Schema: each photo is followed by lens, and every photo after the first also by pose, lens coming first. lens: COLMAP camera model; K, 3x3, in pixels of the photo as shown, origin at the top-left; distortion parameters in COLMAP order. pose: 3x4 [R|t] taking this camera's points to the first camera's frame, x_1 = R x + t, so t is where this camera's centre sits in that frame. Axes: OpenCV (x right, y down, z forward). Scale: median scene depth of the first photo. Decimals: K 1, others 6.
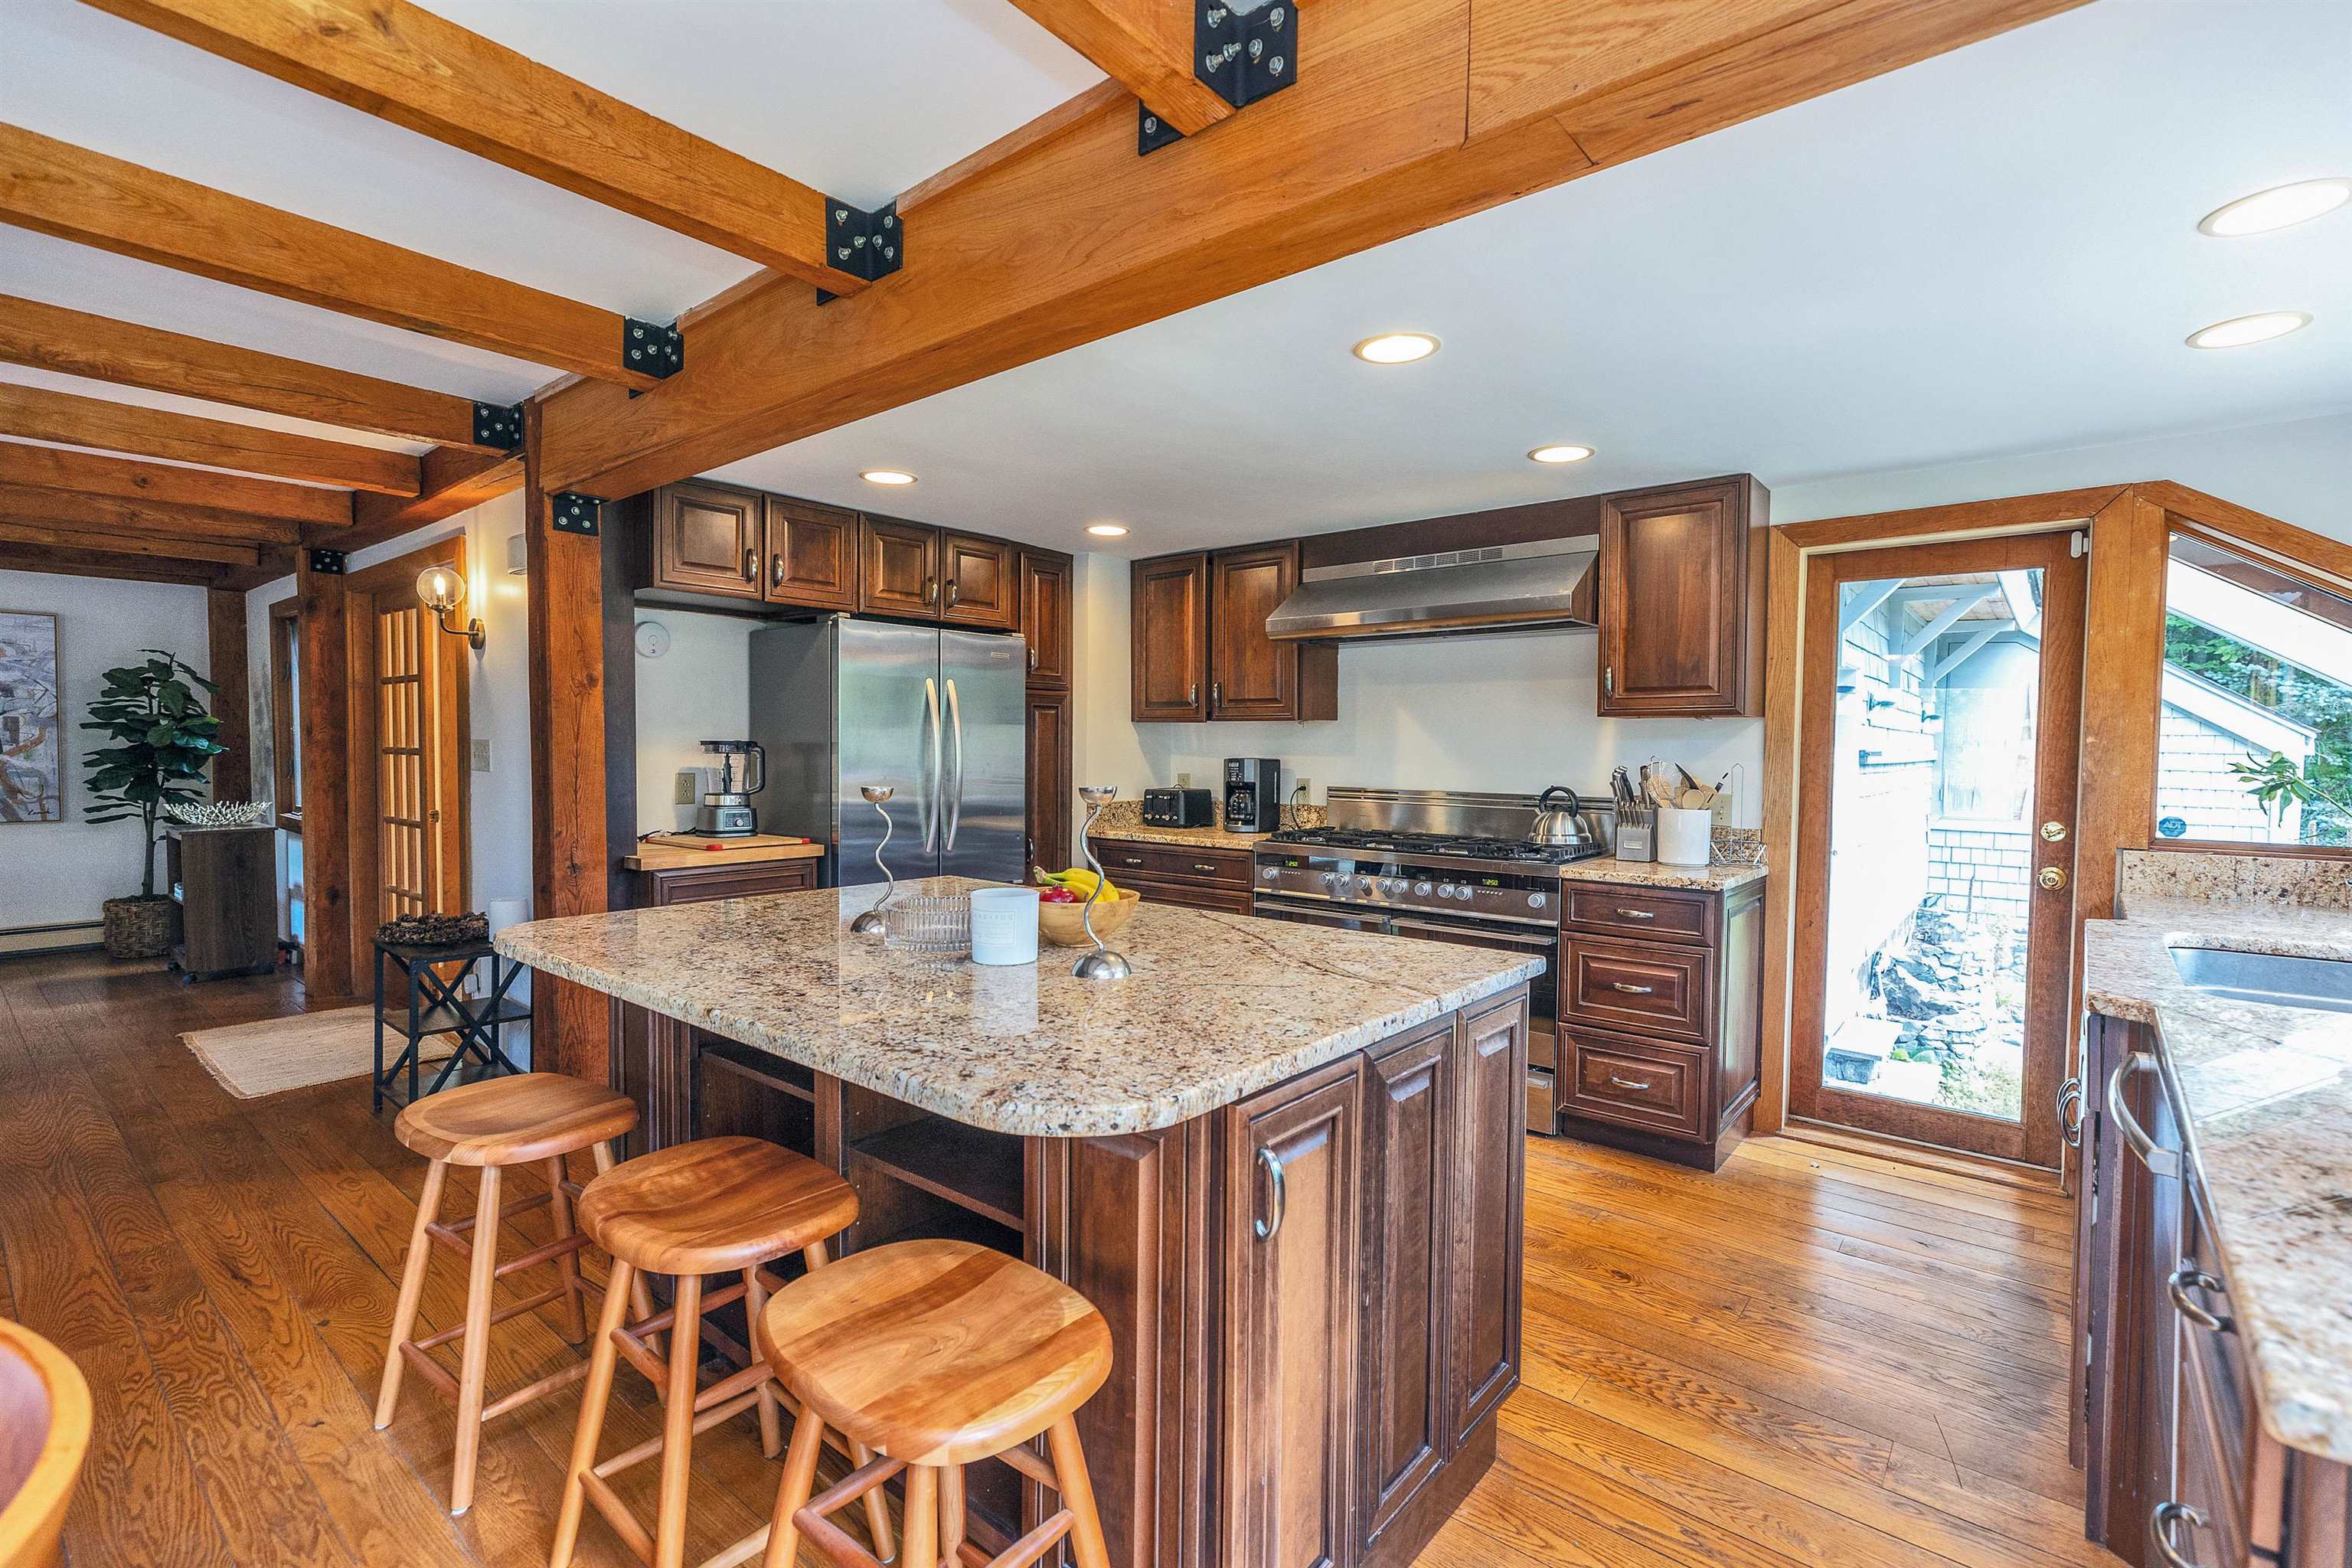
lens RADIAL K [[1063.5, 0, 1189.5], [0, 1063.5, 785.2], [0, 0, 1]] dist [0.003737, -0.000776]
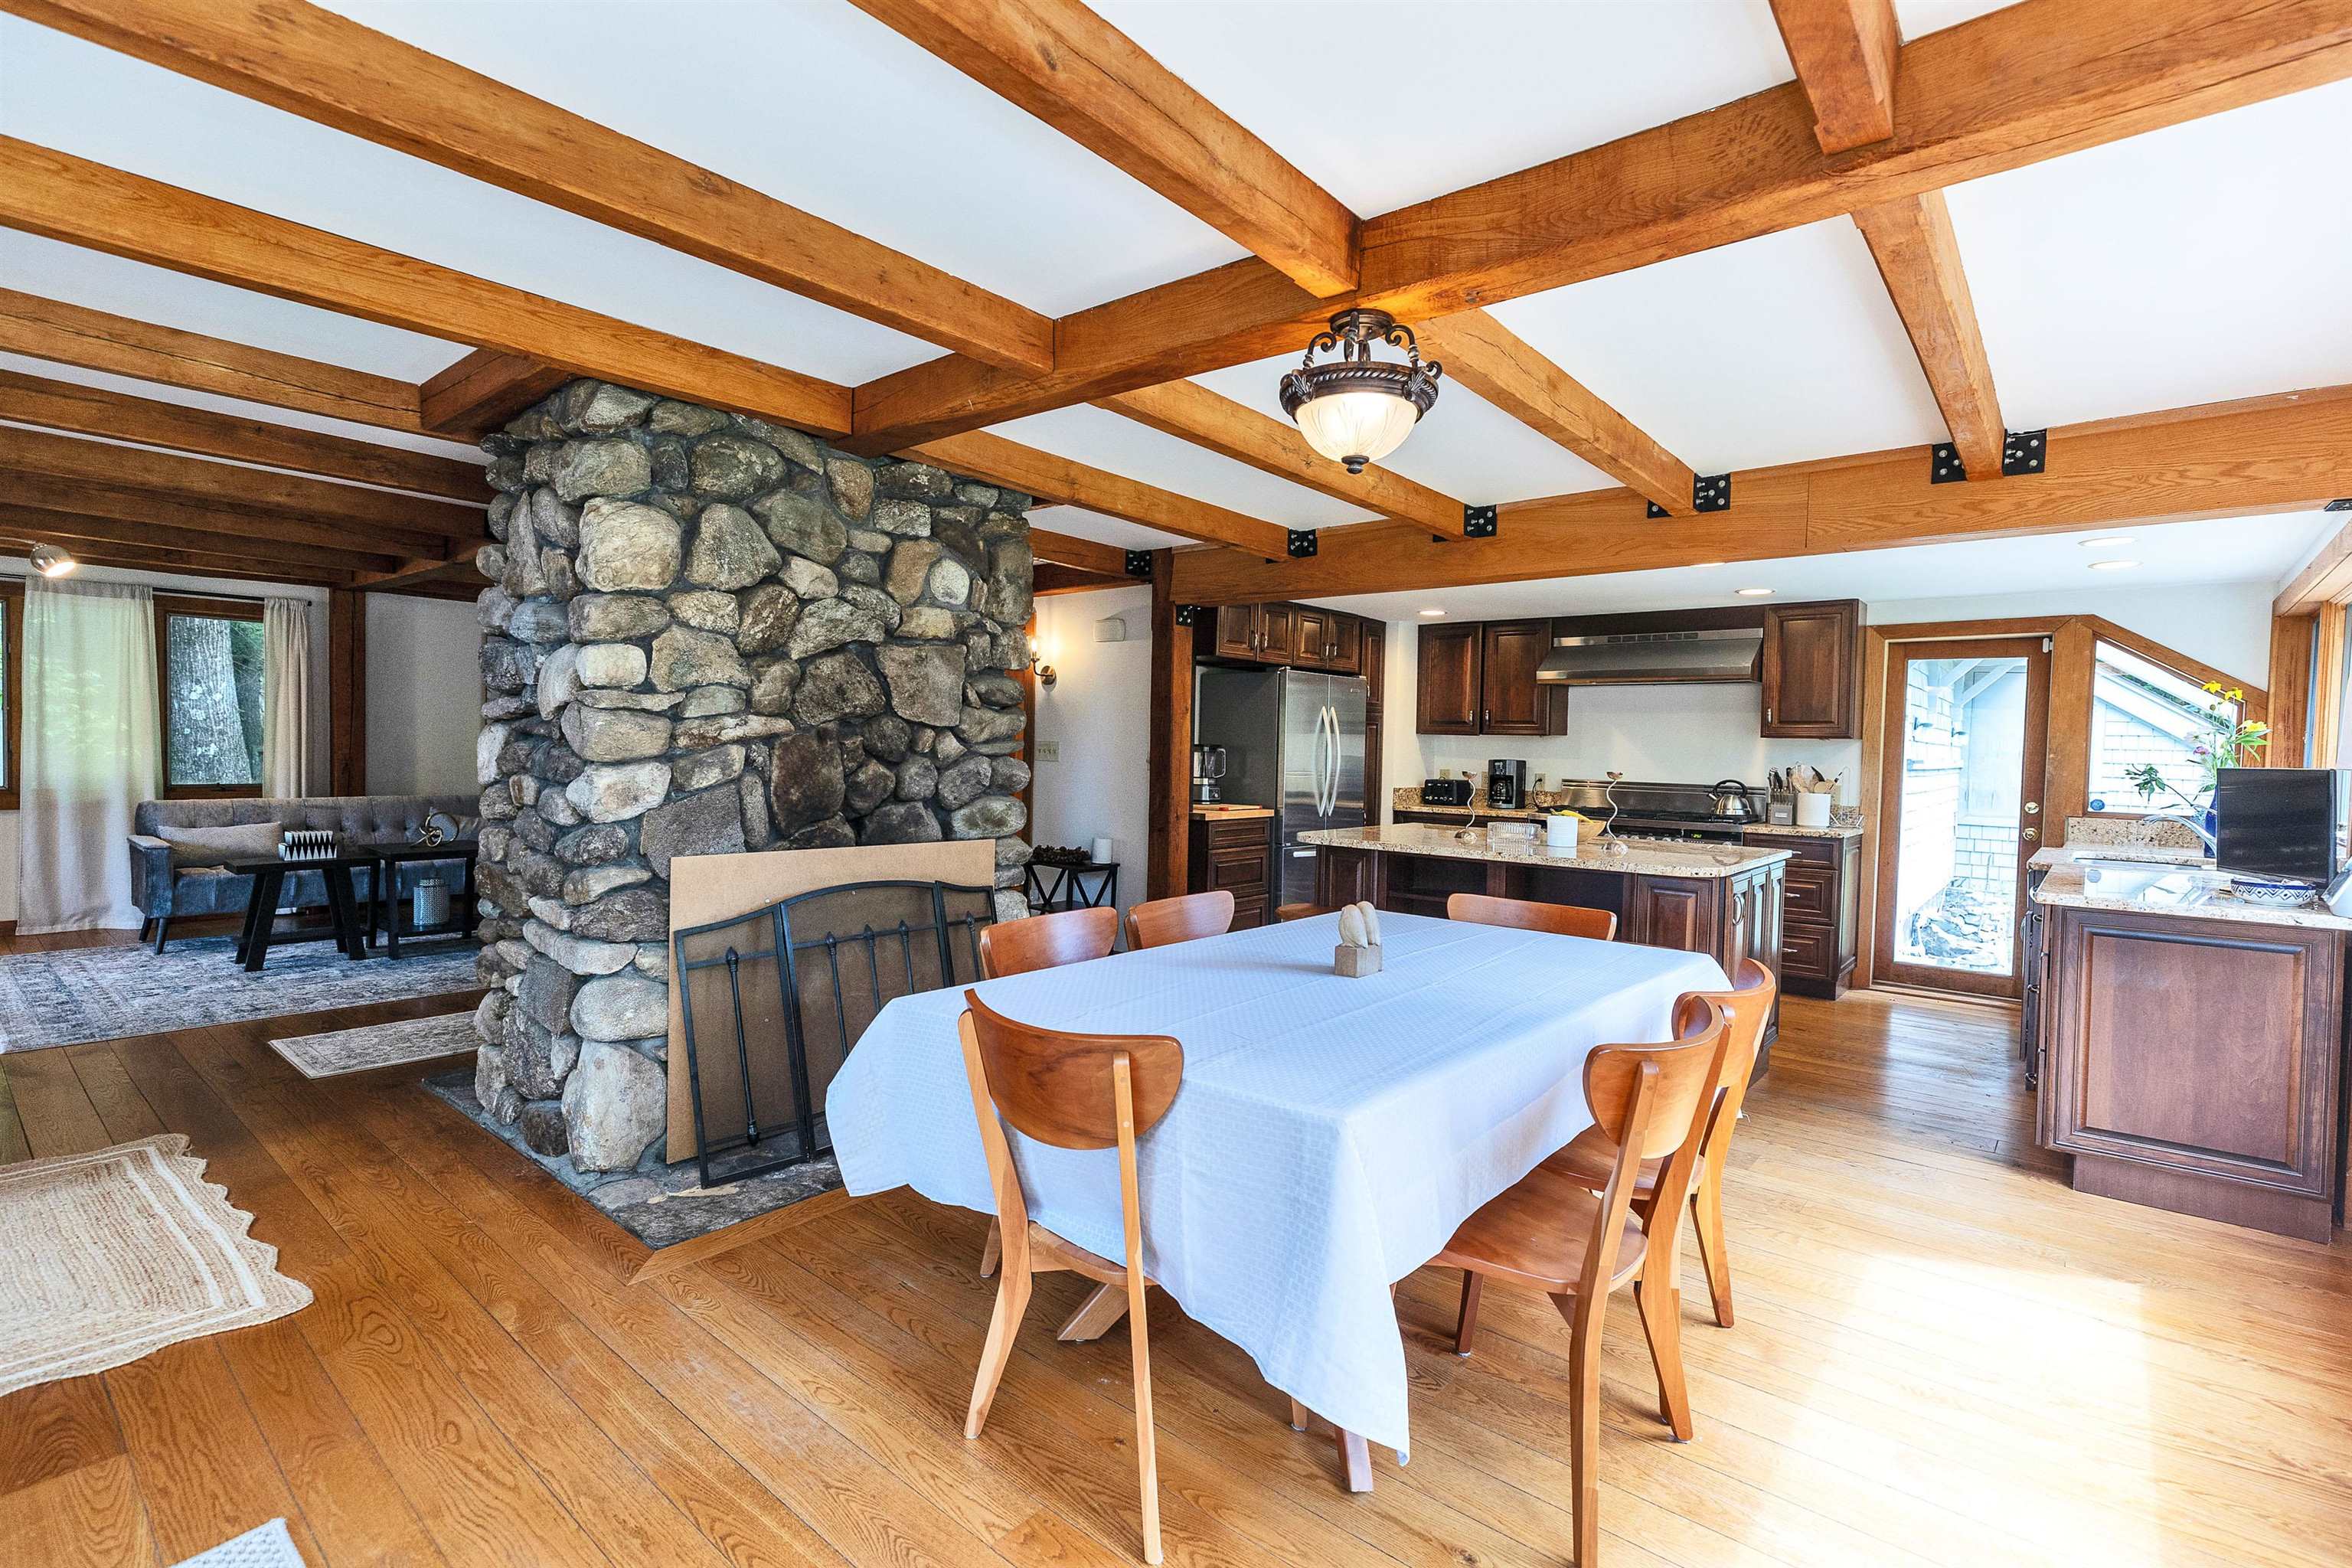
lens RADIAL K [[1063.5, 0, 1211.6], [0, 1063.5, 778.4], [0, 0, 1]] dist [0.003737, -0.000776]
pose [[0.999917, 0.012830, -0.001512, -0.359735], [-0.012839, 0.999902, -0.005583, 0.015263], [0.001440, 0.005602, 0.999983, -0.506790]]
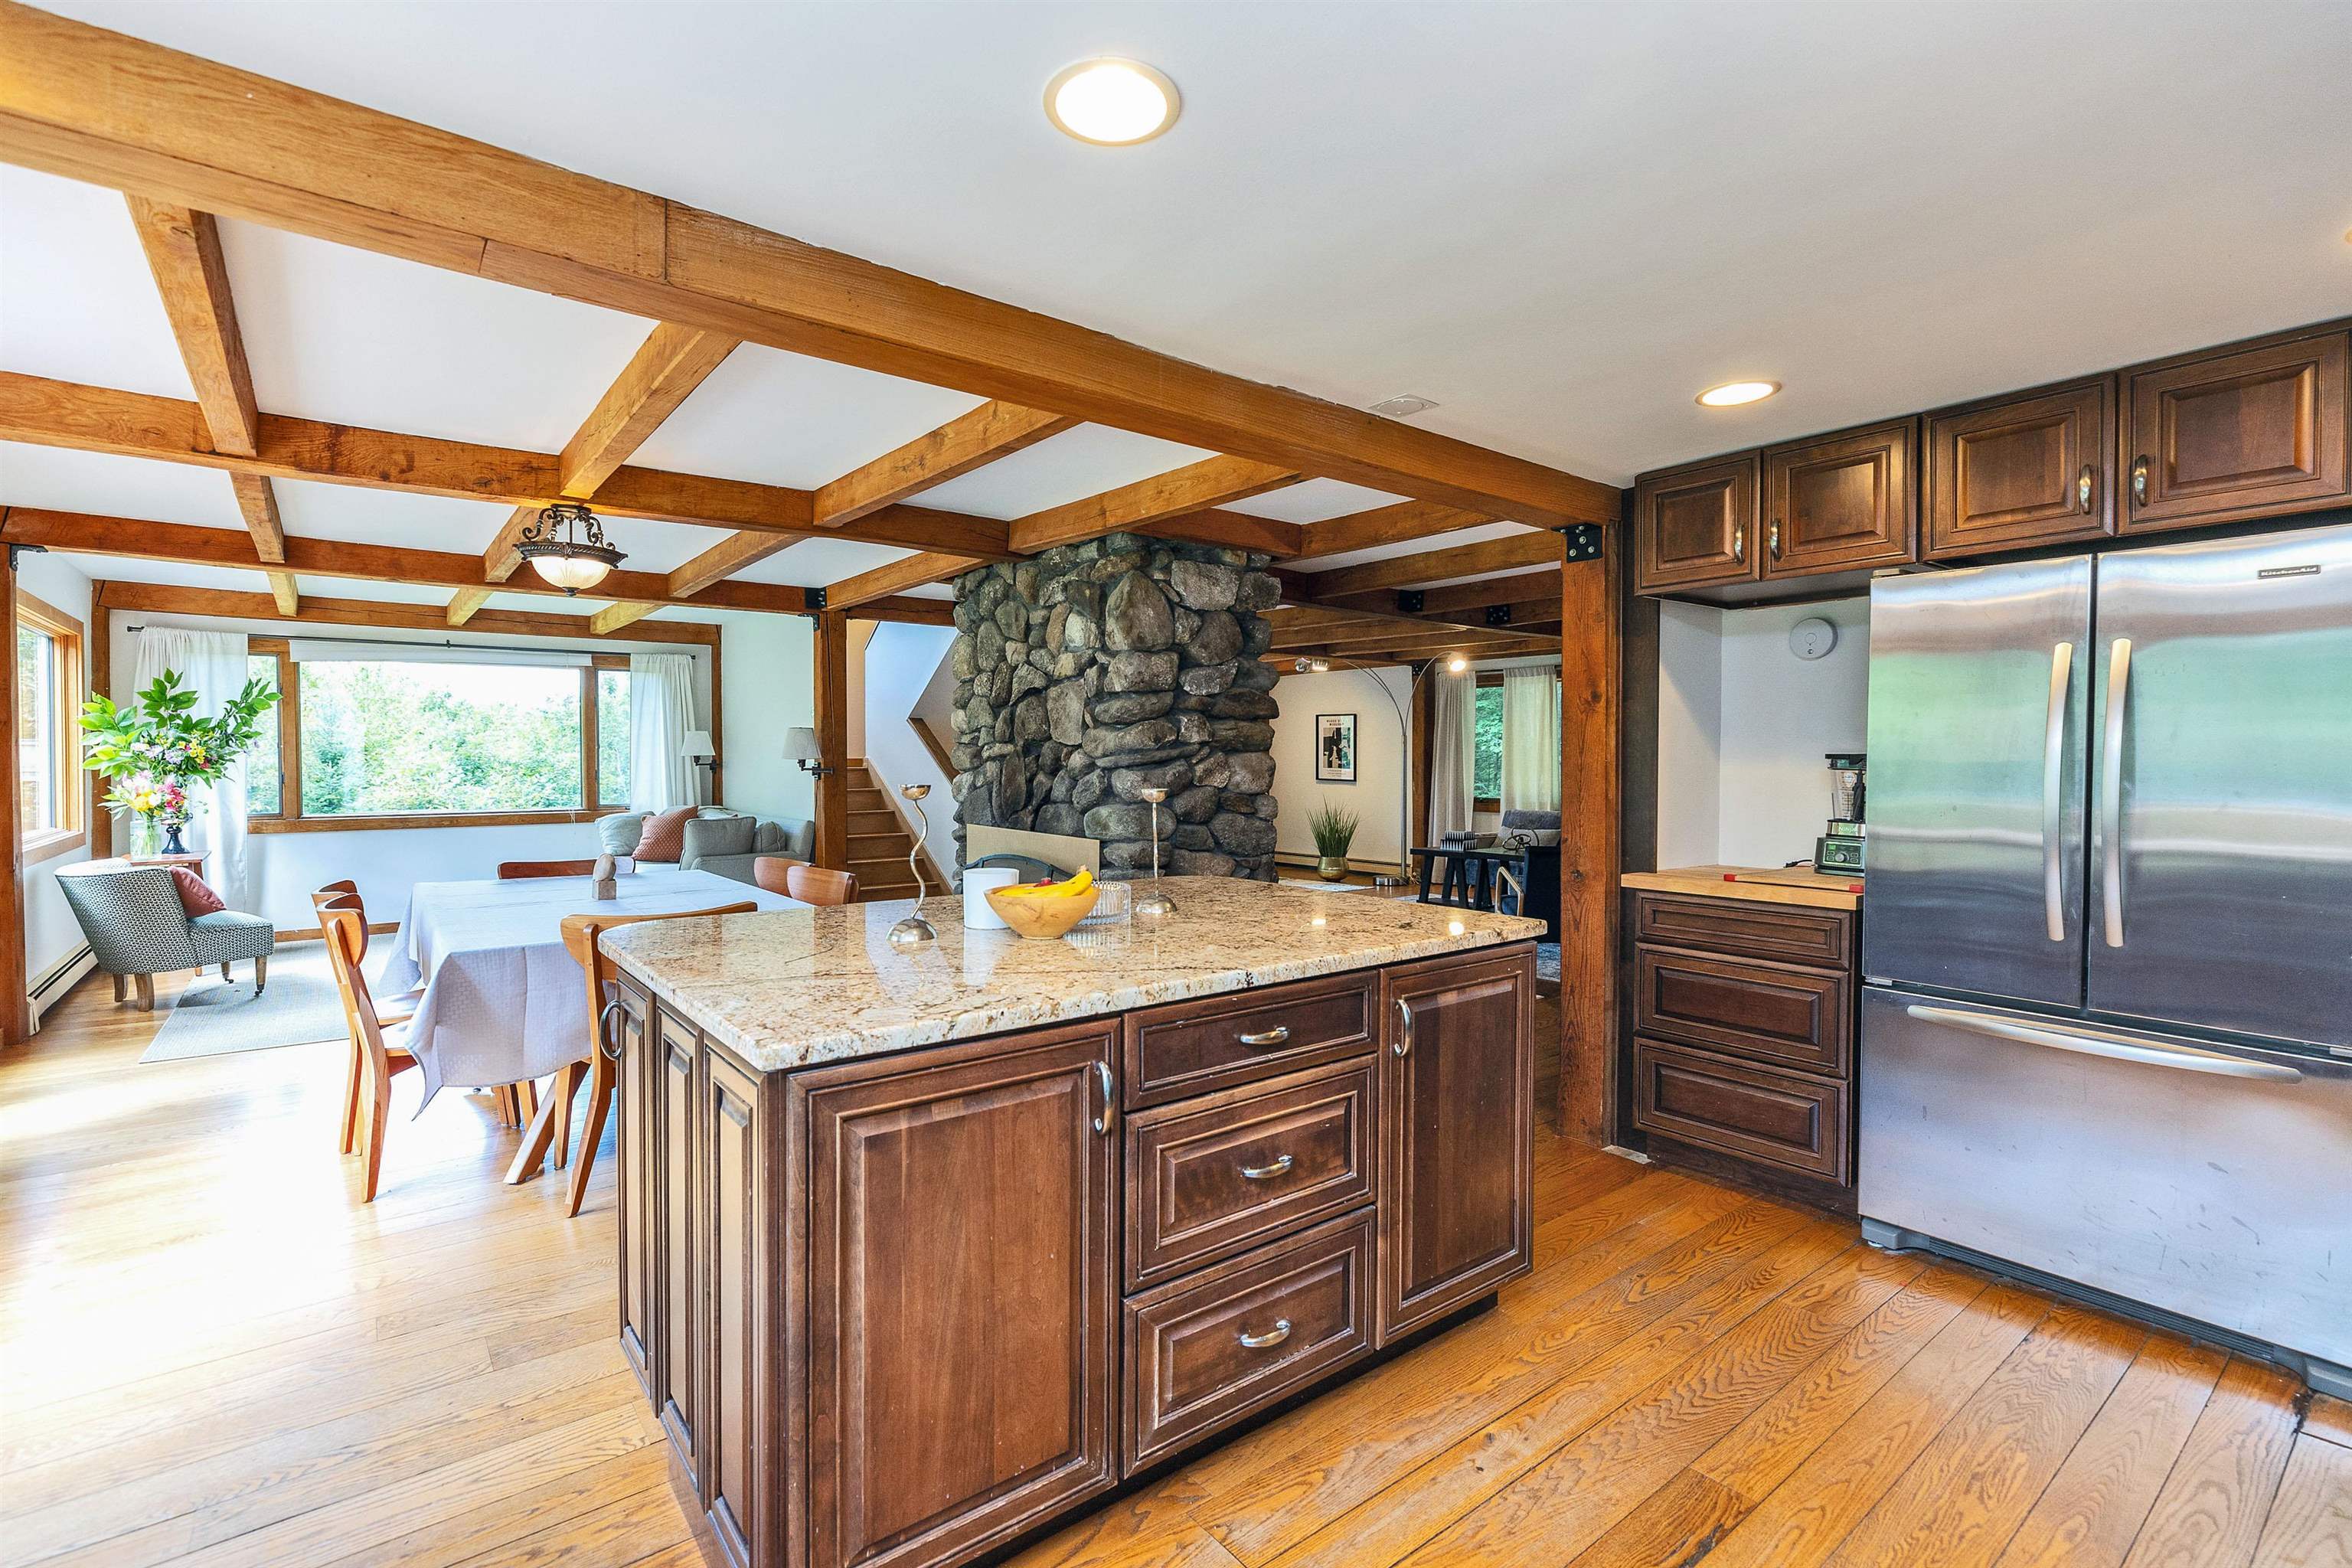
lens RADIAL K [[1063.5, 0, 1212.2], [0, 1063.5, 781.4], [0, 0, 1]] dist [0.003737, -0.000776]
pose [[-0.192846, 0.014184, -0.981126, 0.374561], [-0.038465, 0.999018, 0.022003, -0.017579], [0.980475, 0.041983, -0.192111, 0.577217]]
